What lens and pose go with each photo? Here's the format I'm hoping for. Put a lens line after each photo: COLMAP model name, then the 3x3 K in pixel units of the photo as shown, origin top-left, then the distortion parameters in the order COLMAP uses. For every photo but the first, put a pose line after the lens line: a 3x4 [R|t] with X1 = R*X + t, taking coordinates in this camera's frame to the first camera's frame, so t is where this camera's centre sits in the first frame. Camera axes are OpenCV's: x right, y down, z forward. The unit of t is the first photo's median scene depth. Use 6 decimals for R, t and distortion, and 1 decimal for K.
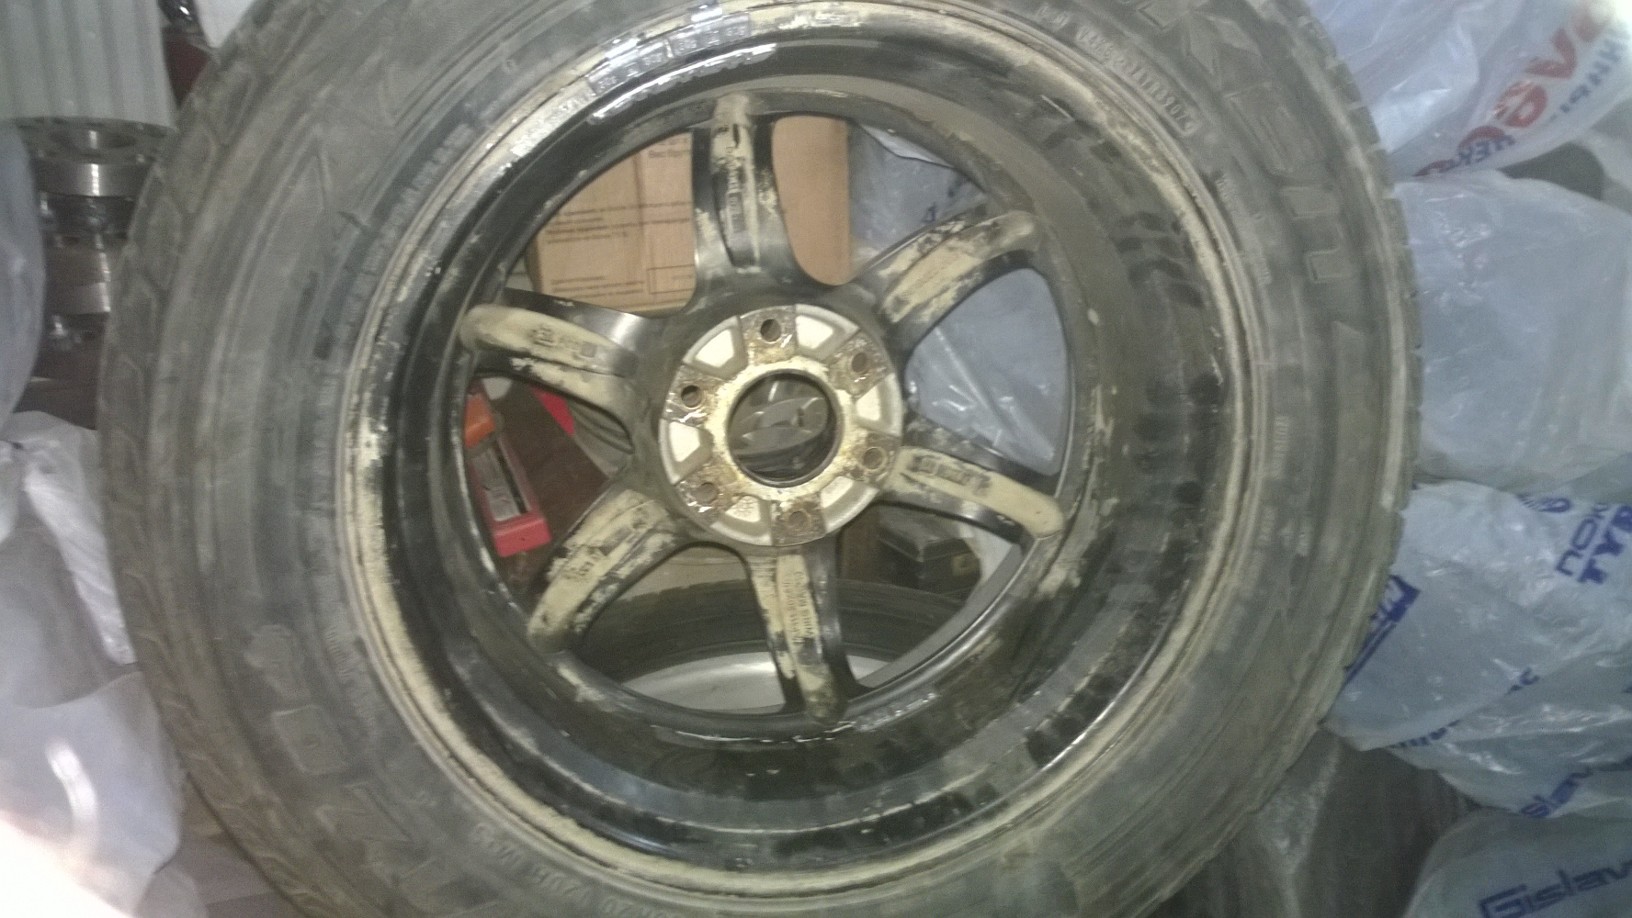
lens RADIAL K [[1103.6, 0, 816.0], [0, 1103.6, 459.0], [0, 0, 1]] dist [-0.003154, -0.001339]
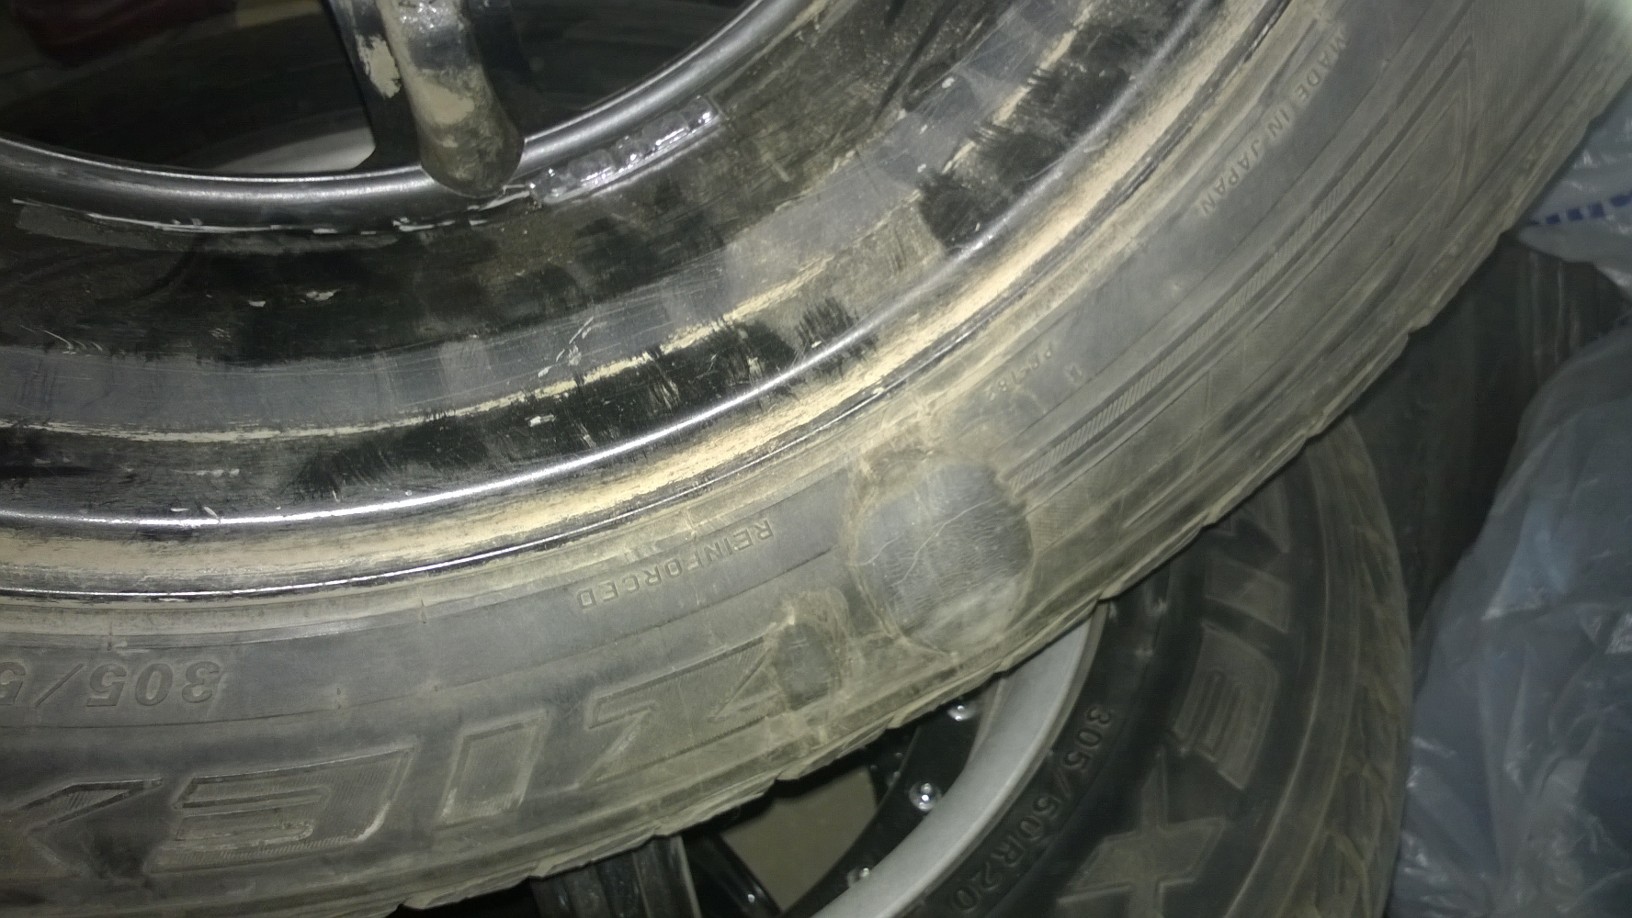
lens RADIAL K [[1343.7, 0, 816.0], [0, 1343.7, 459.0], [0, 0, 1]] dist [0.100362, -0.263858]
pose [[0.992698, -0.056255, 0.106710, 0.093013], [0.014601, 0.934133, 0.356626, 0.169212], [-0.119743, -0.352464, 0.928133, 0.504639]]
